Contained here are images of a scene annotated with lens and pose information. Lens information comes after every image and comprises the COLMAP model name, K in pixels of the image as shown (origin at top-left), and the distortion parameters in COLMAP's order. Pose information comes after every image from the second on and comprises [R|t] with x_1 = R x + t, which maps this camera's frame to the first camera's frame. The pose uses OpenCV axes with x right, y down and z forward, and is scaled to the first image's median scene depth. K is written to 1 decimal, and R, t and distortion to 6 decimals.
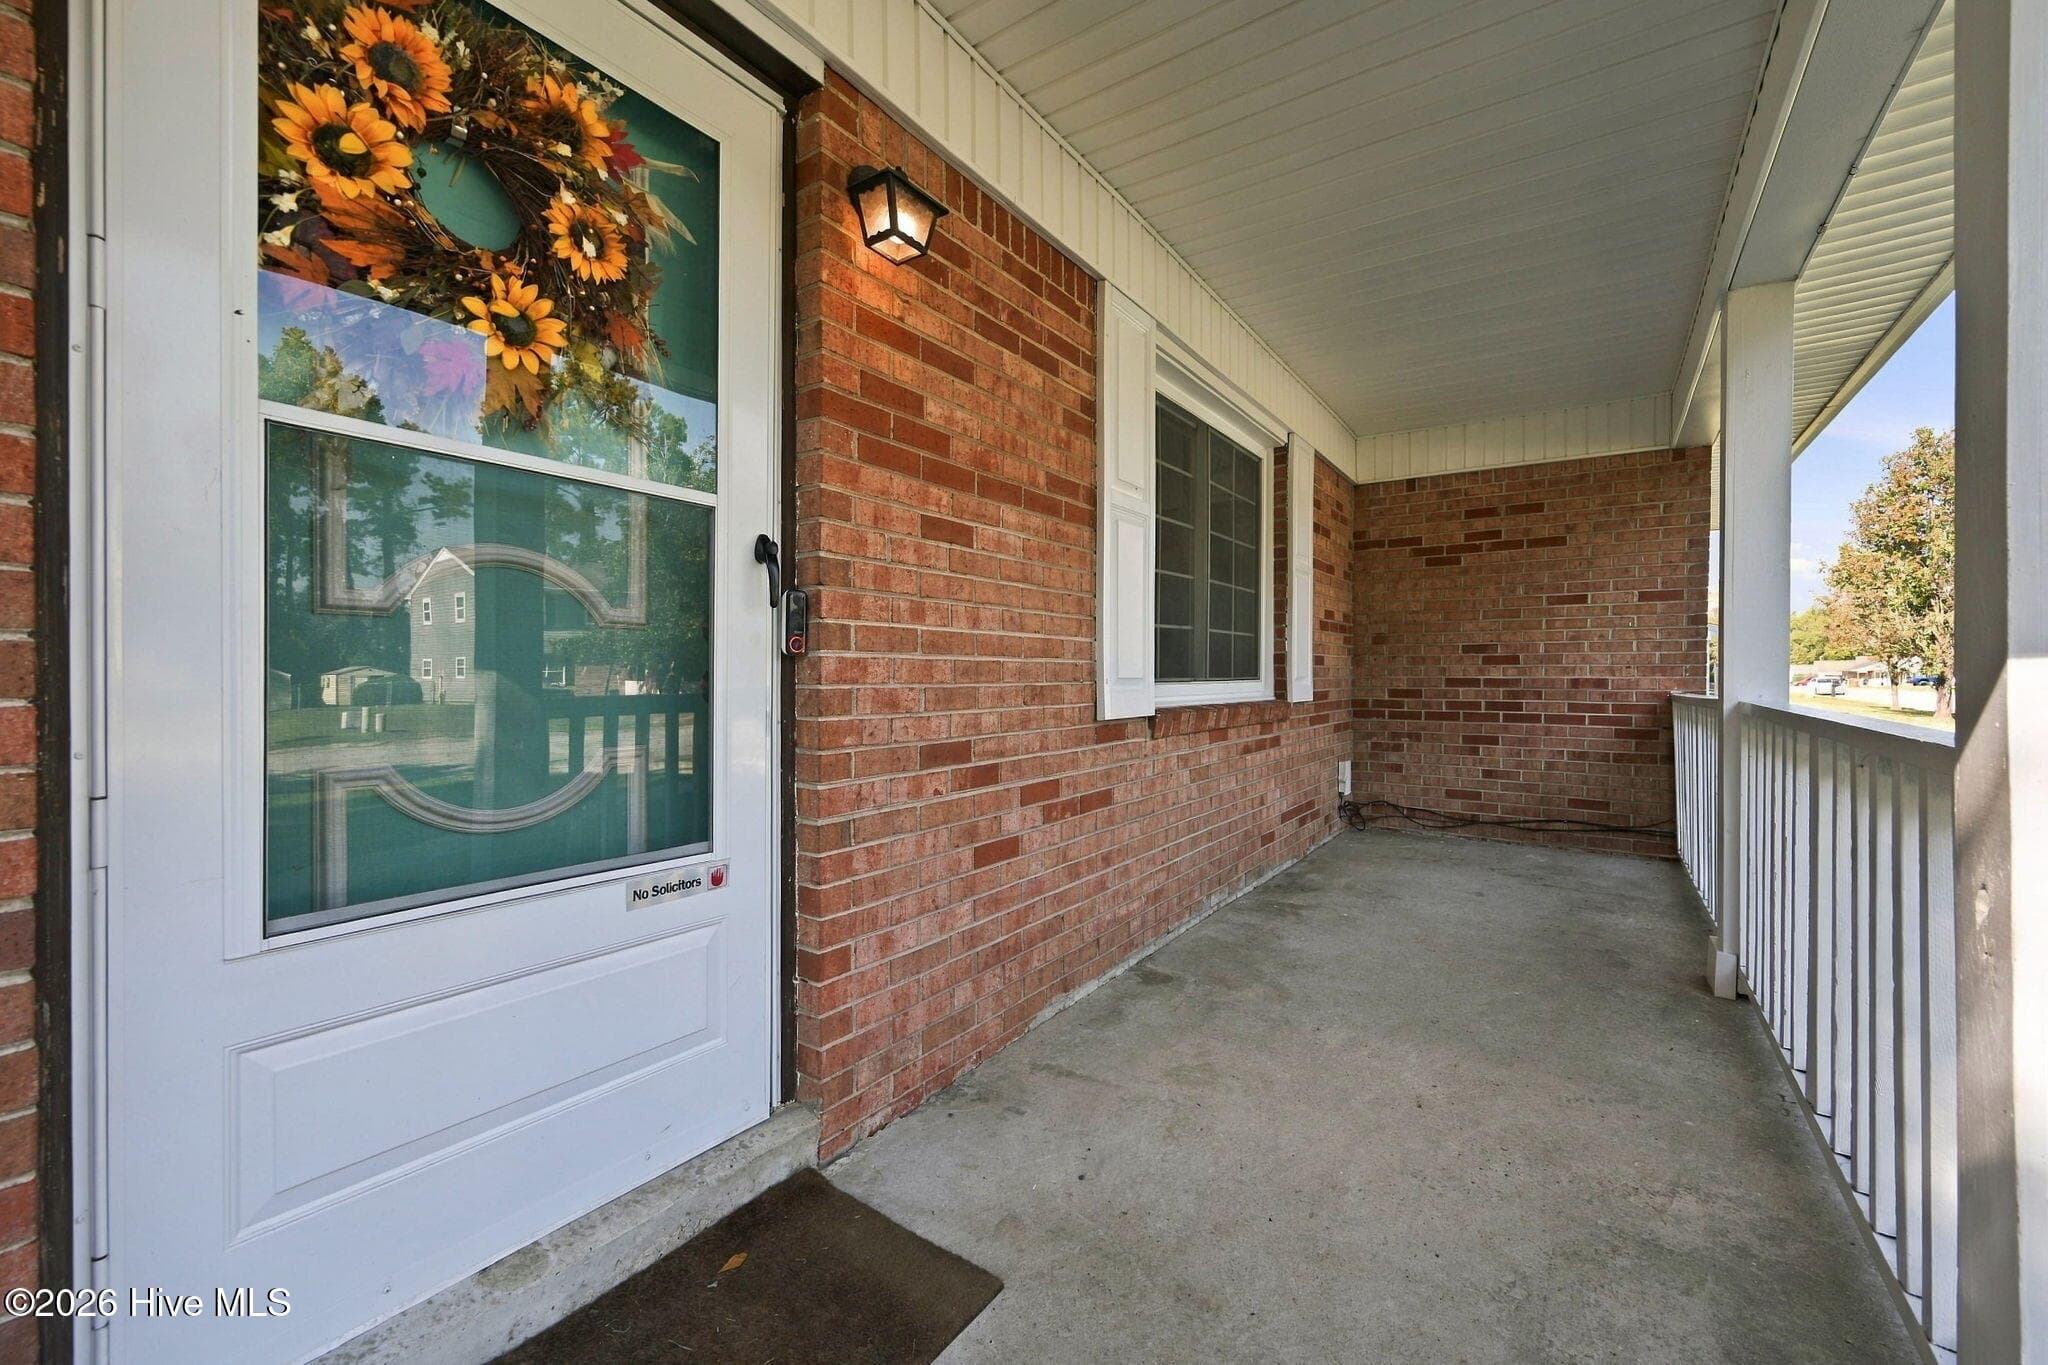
lens RADIAL K [[804.2, 0, 1024.0], [0, 804.2, 682.5], [0, 0, 1]] dist [-0.001376, 0.000015]
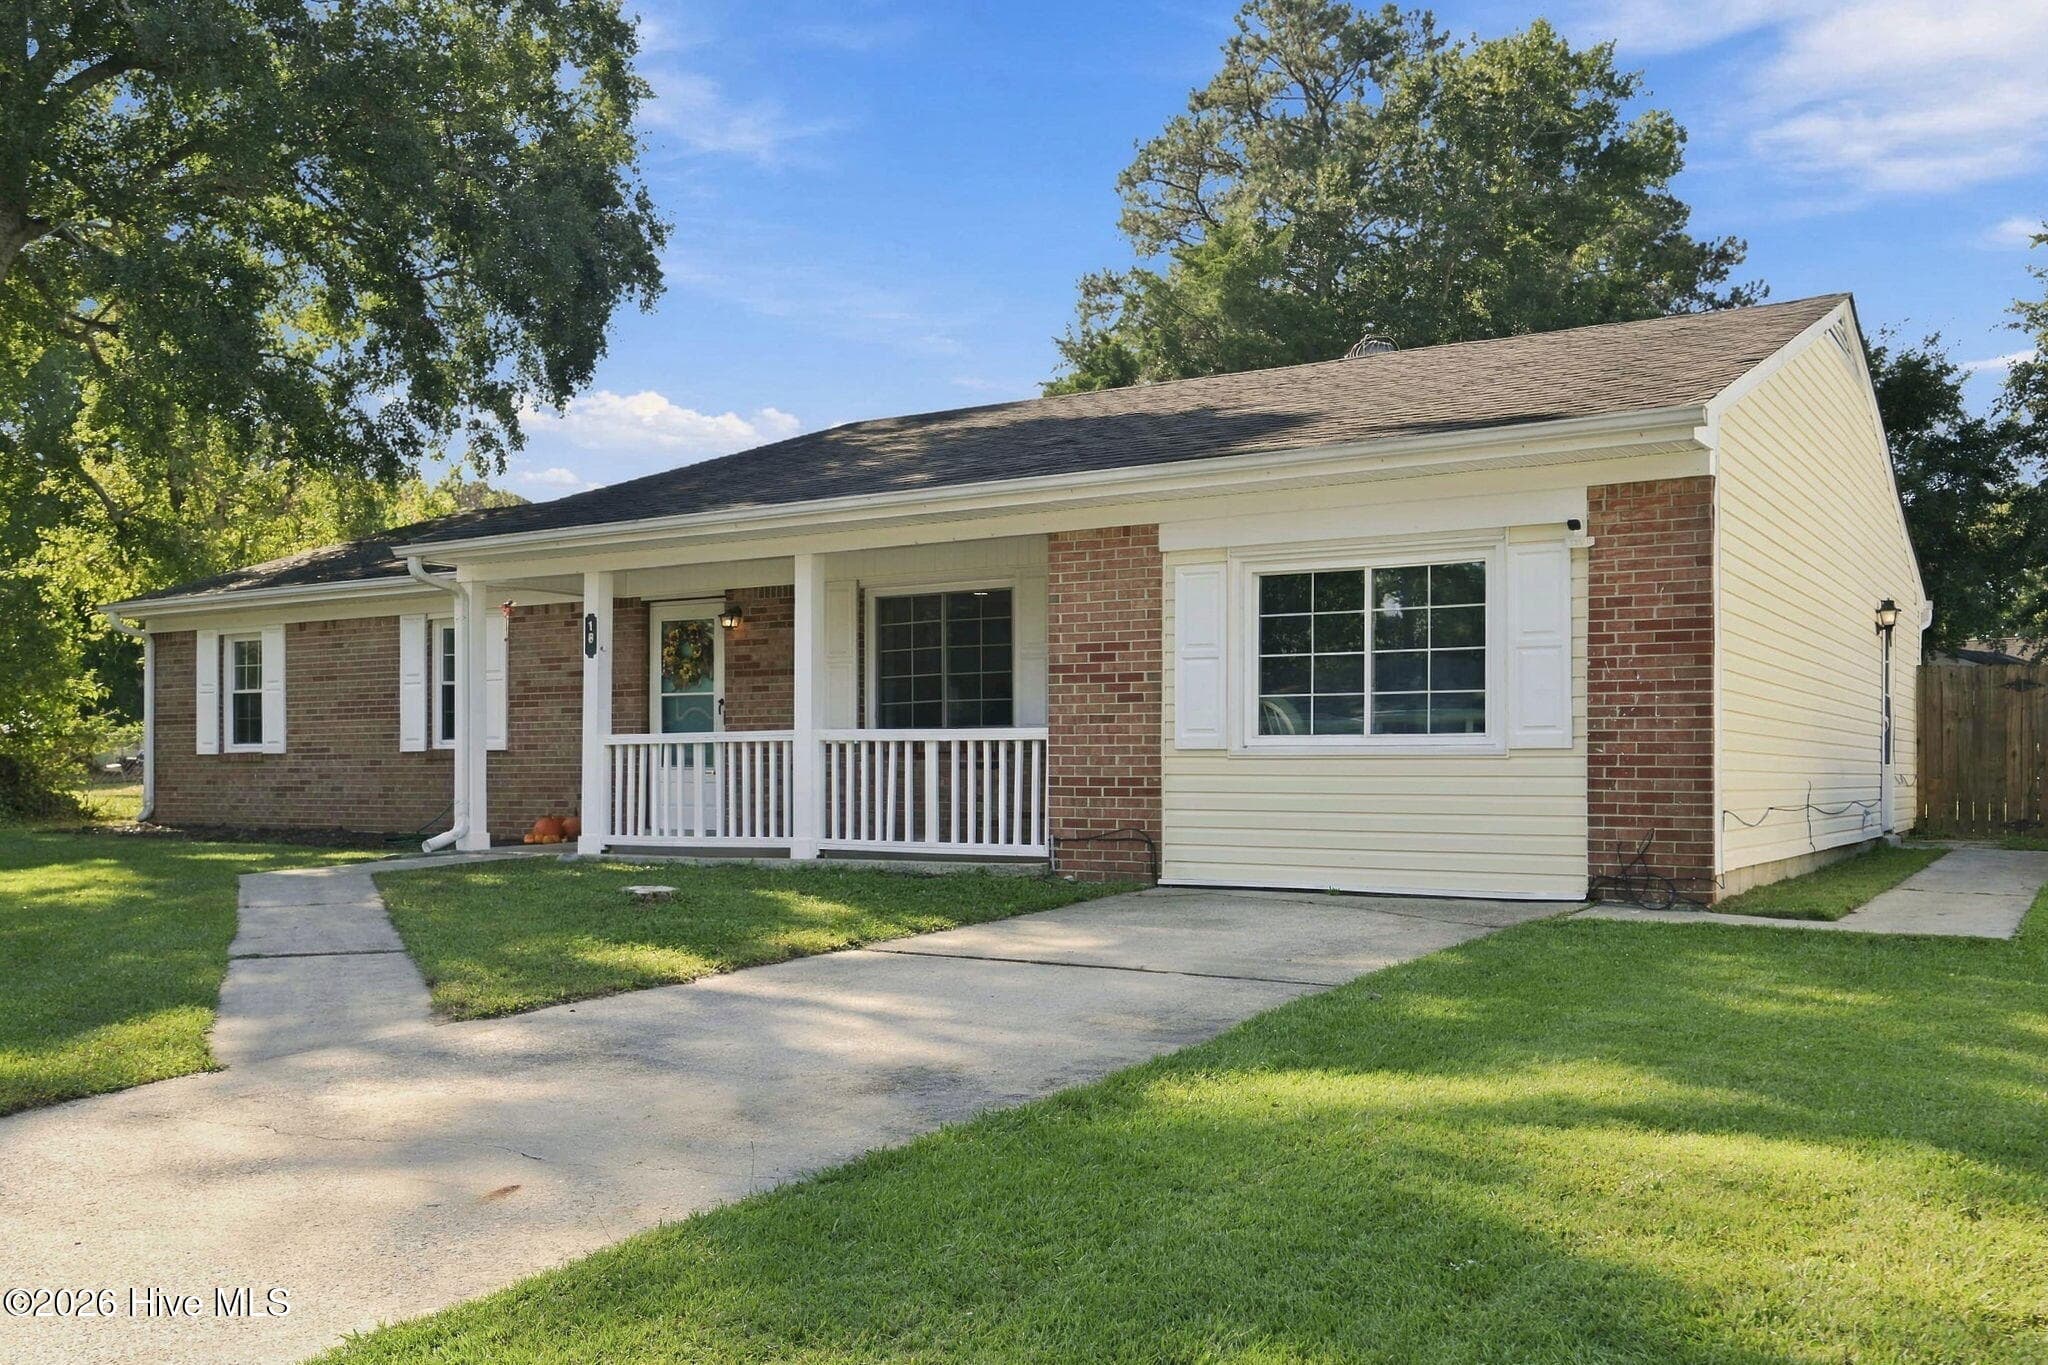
lens RADIAL K [[1776.8, 0, 1048.4], [0, 1776.8, 750.0], [0, 0, 1]] dist [0.000106, 0.003399]
pose [[0.070632, -0.017997, -0.997340, 8.073578], [-0.008820, 0.999787, -0.018666, 0.227318], [0.997463, 0.010115, 0.070459, 1.773955]]
